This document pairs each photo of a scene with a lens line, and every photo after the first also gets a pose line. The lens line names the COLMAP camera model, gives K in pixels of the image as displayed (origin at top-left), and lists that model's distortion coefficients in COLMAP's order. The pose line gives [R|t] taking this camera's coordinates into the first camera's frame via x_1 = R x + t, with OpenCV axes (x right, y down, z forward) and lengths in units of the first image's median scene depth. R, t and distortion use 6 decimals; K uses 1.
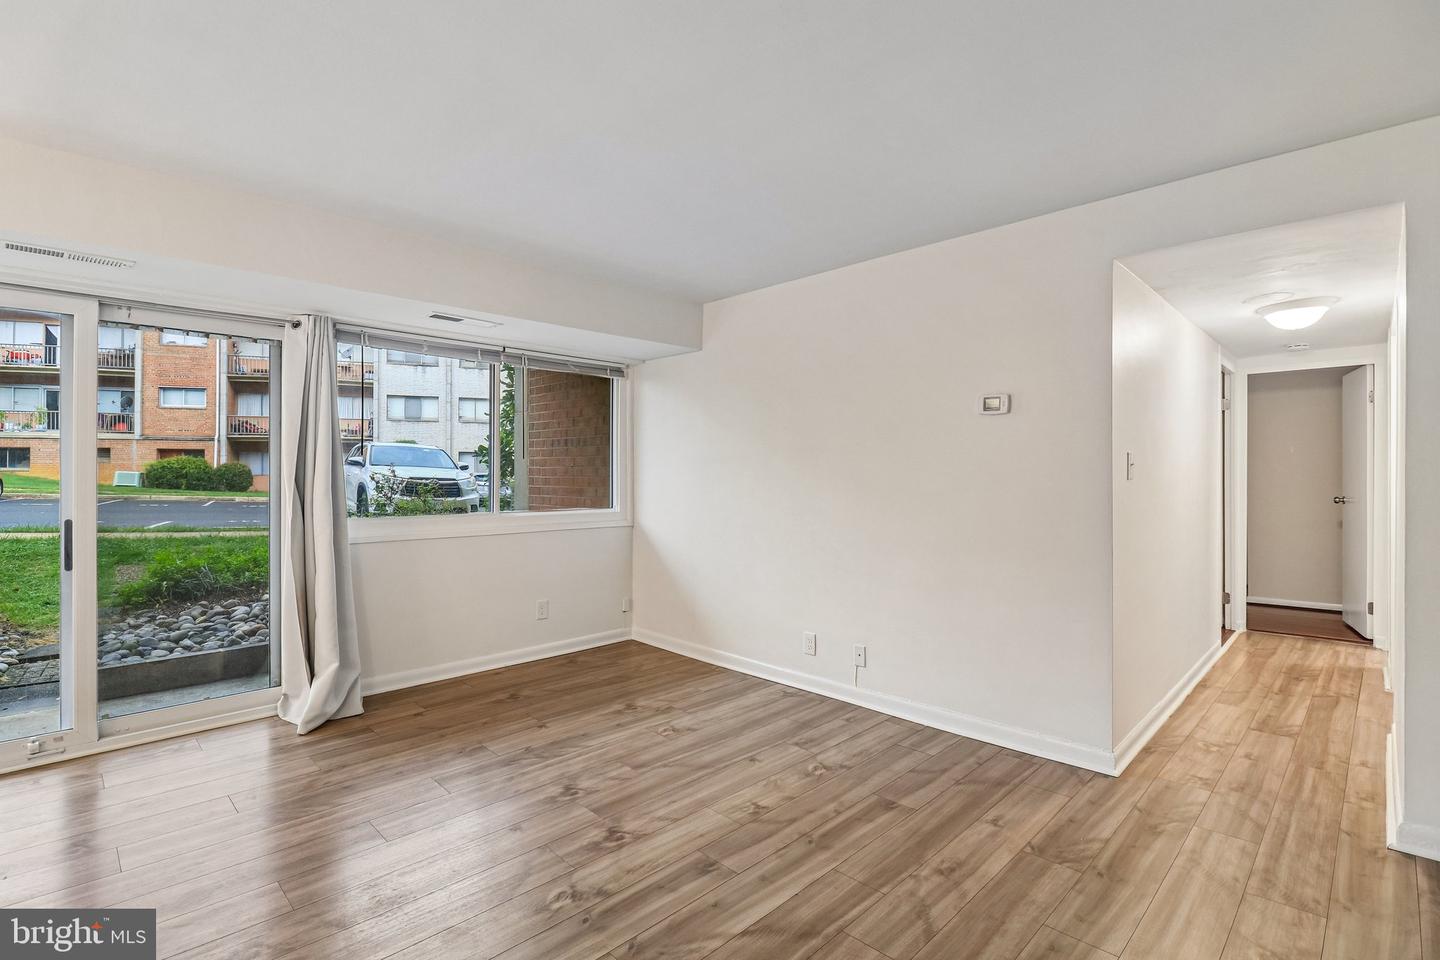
lens RADIAL K [[683.9, 0, 705.7], [0, 683.9, 474.3], [0, 0, 1]] dist [0.003226, -0.014647]
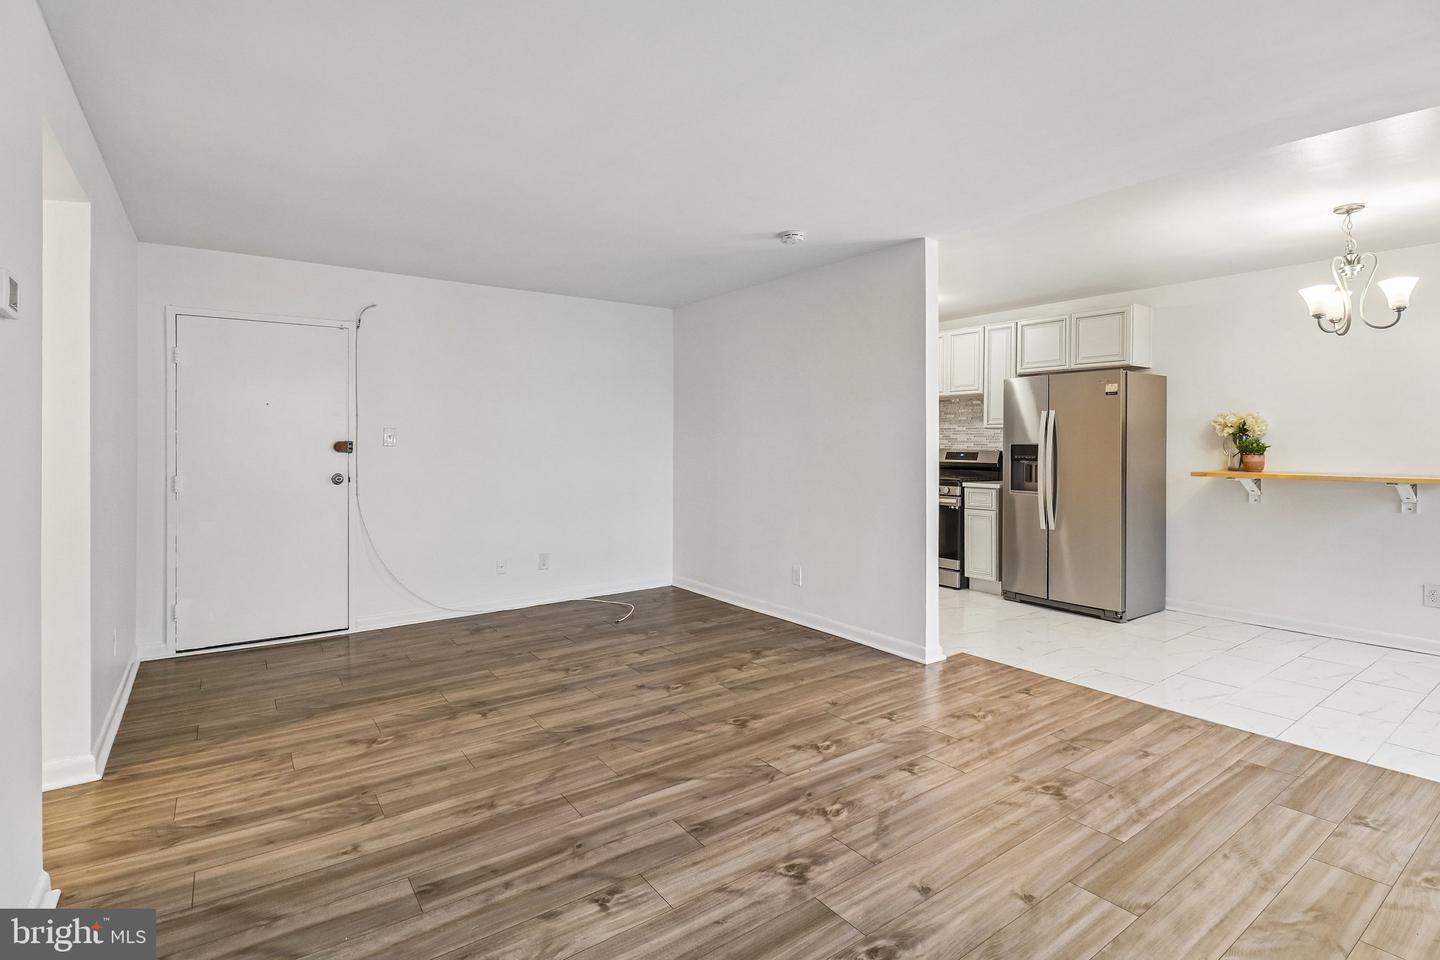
lens RADIAL K [[699.1, 0, 726.6], [0, 699.1, 440.5], [0, 0, 1]] dist [-0.000876, -0.010561]
pose [[-0.988869, 0.000904, 0.148788, -0.095381], [0.001124, 0.999998, 0.001395, -0.000857], [-0.148787, 0.001547, -0.988868, 1.008626]]
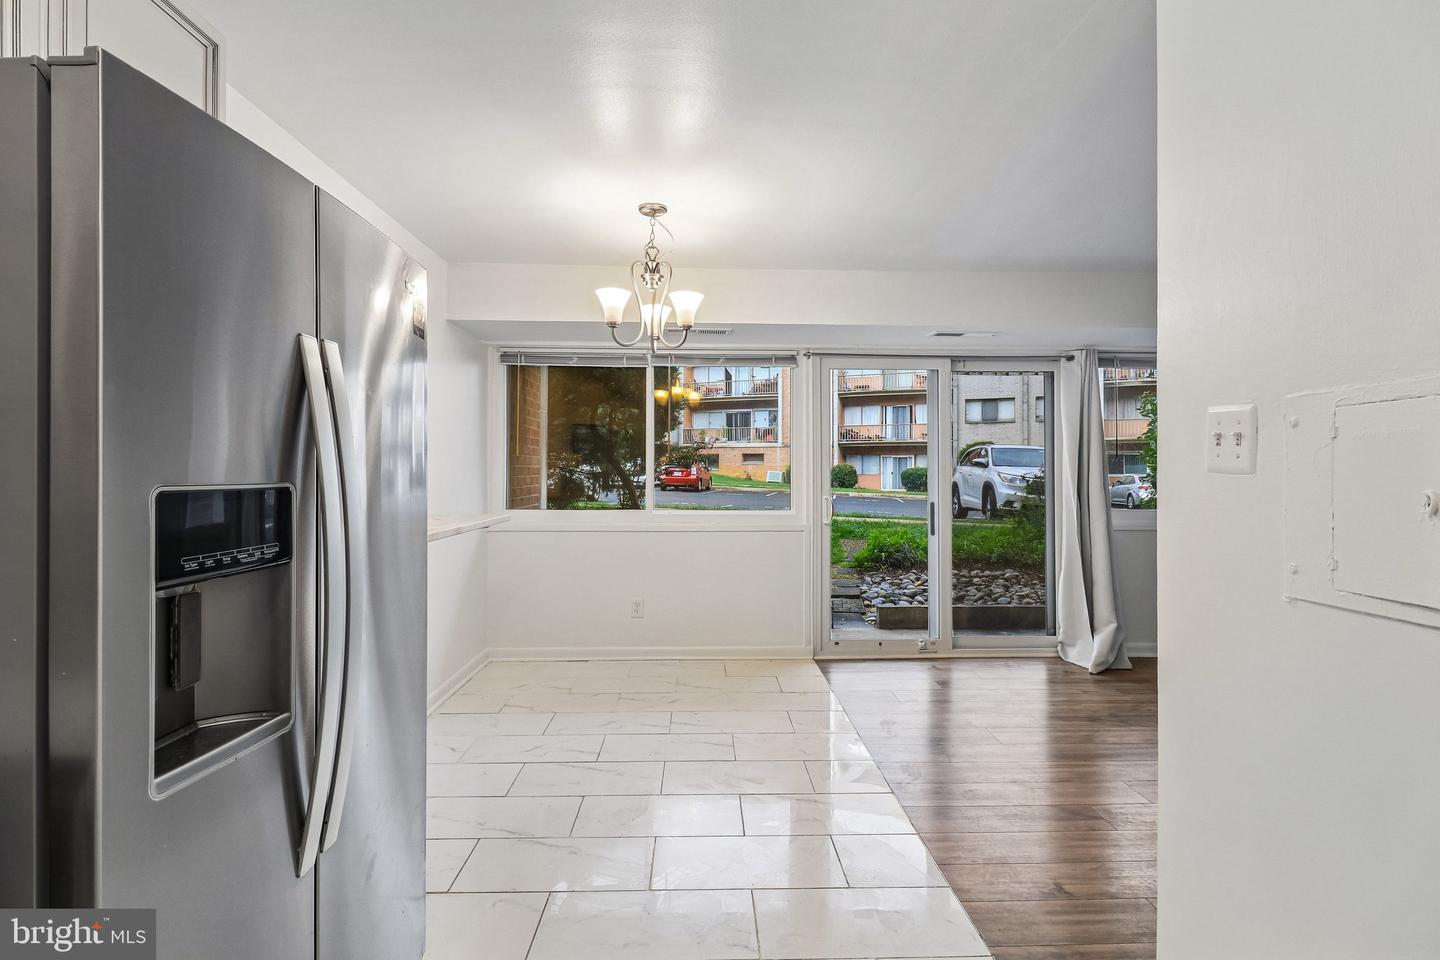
lens RADIAL K [[686.9, 0, 715.6], [0, 686.9, 461.5], [0, 0, 1]] dist [0.015053, 0.000024]
pose [[0.731603, -0.008542, -0.681678, -0.160521], [-0.004514, 0.999839, -0.017374, 0.002754], [0.681716, 0.015788, 0.731446, -0.336068]]
